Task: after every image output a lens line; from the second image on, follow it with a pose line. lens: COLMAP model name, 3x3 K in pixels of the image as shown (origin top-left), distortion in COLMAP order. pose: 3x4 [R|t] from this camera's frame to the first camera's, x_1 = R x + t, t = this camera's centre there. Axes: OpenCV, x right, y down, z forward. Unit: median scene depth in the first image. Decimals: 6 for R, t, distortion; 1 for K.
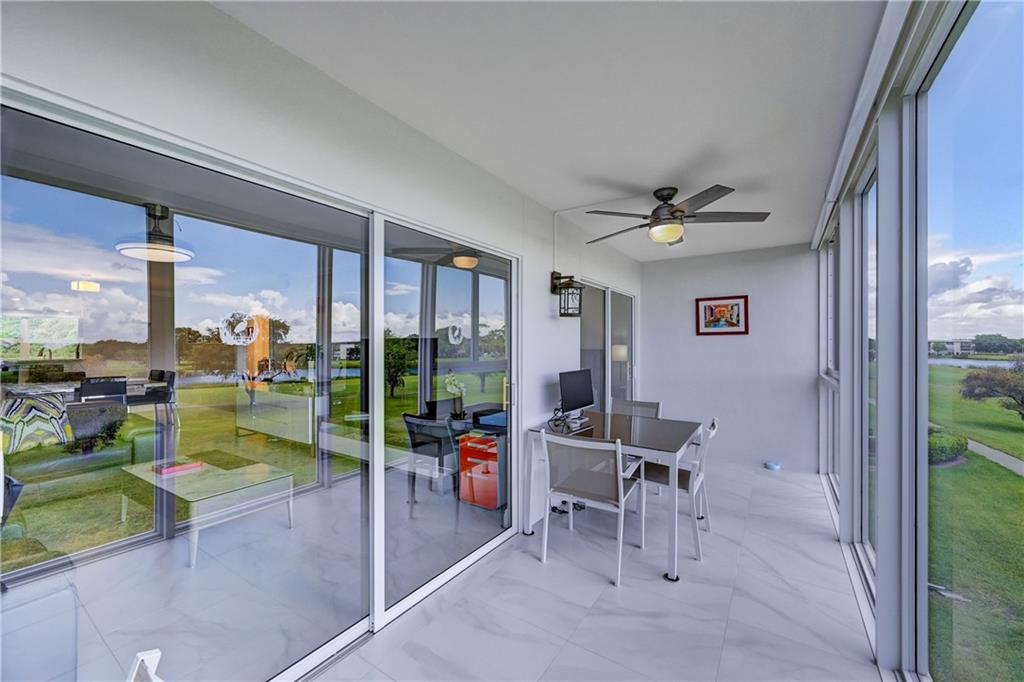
lens RADIAL K [[406.6, 0, 504.7], [0, 406.6, 345.1], [0, 0, 1]] dist [0.015176, 0.000074]
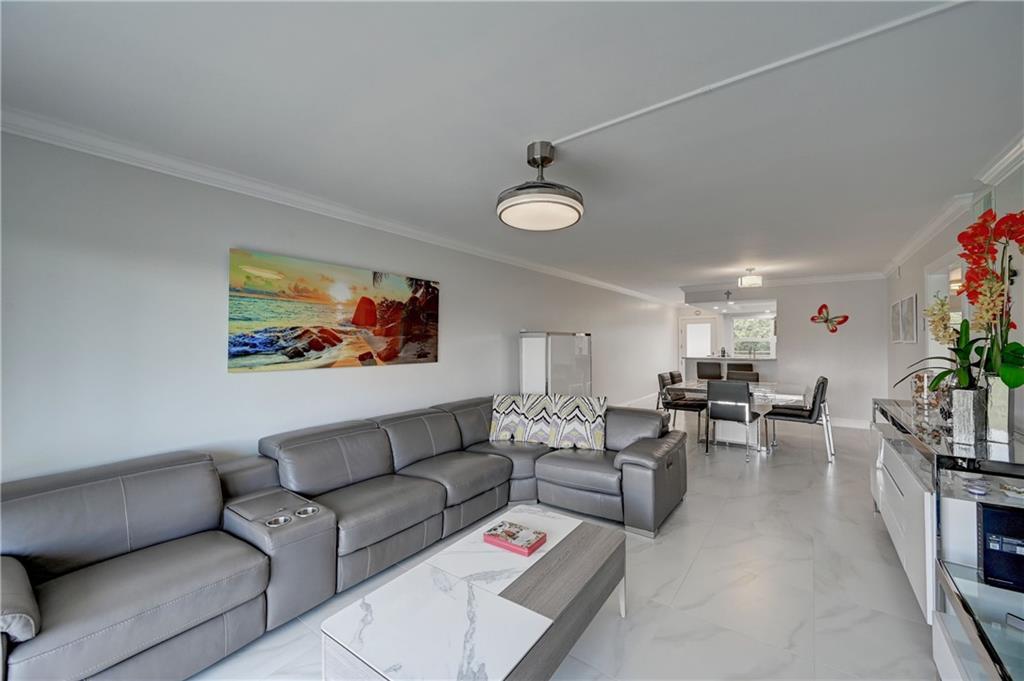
lens RADIAL K [[403.9, 0, 512.6], [0, 403.9, 342.5], [0, 0, 1]] dist [-0.000307, 0.000124]
pose [[-0.030292, -0.003173, -0.999536, -0.112886], [0.000691, 0.999995, -0.003195, -0.002223], [0.999541, -0.000787, -0.030290, 0.648797]]
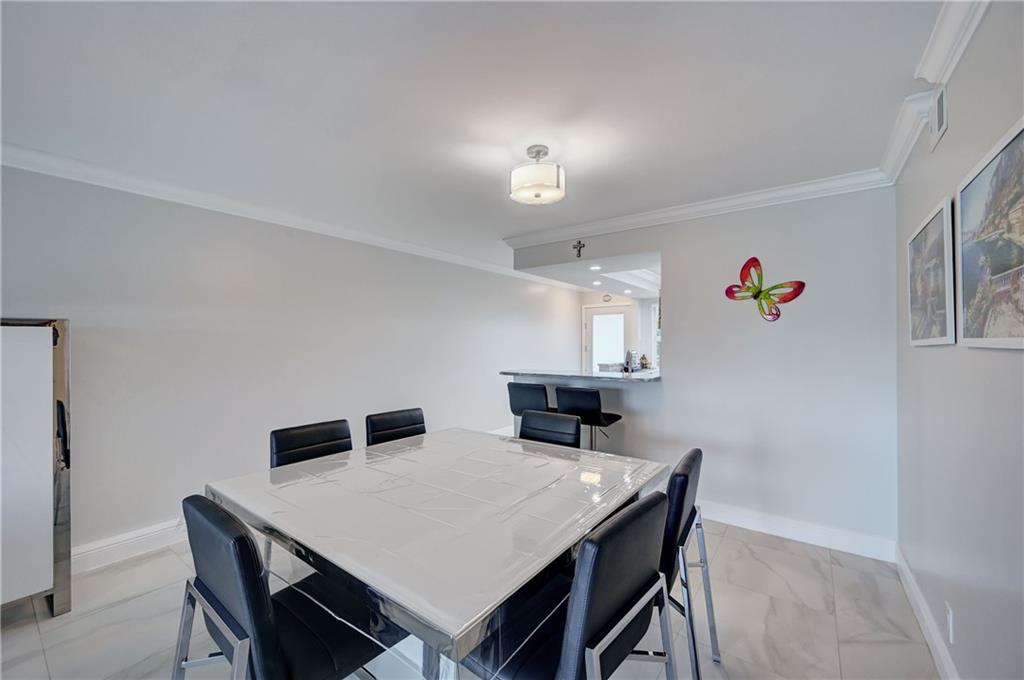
lens RADIAL K [[401.7, 0, 512.0], [0, 401.7, 340.0], [0, 0, 1]] dist [0.000200, -0.000036]
pose [[-0.016657, -0.005823, -0.999844, -0.892645], [0.003900, 0.999975, -0.005889, -0.008353], [0.999854, -0.003998, -0.016634, 1.303188]]
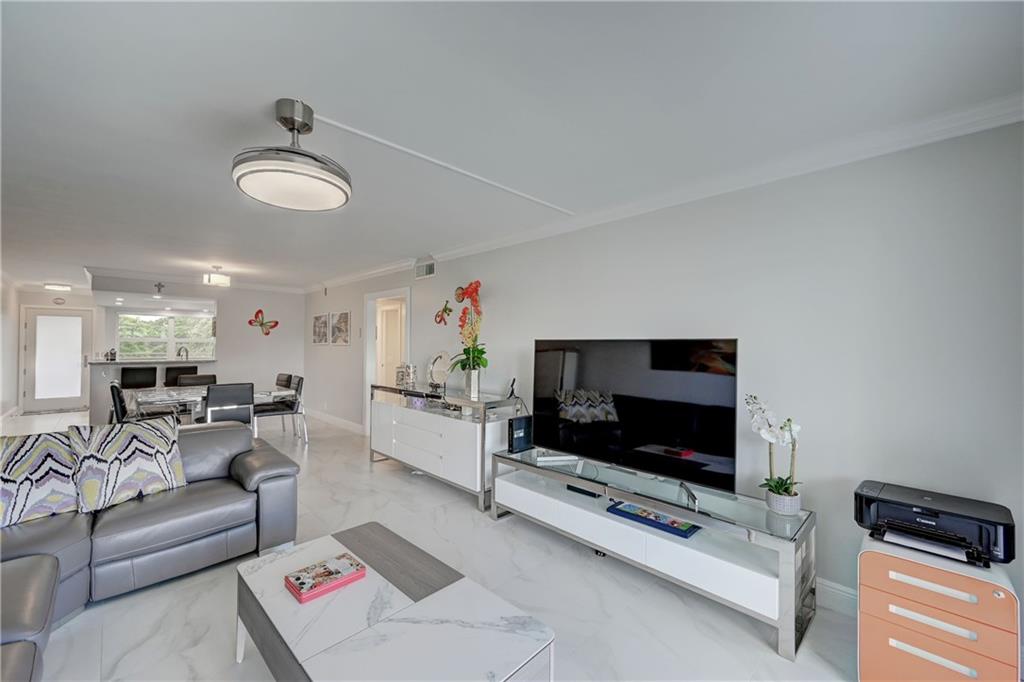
lens RADIAL K [[403.9, 0, 512.6], [0, 403.9, 343.0], [0, 0, 1]] dist [-0.000307, 0.000124]
pose [[0.983652, 0.004873, -0.180015, -0.298288], [-0.006383, 0.999949, -0.007811, -0.003447], [0.179968, 0.008832, 0.983633, 0.337192]]
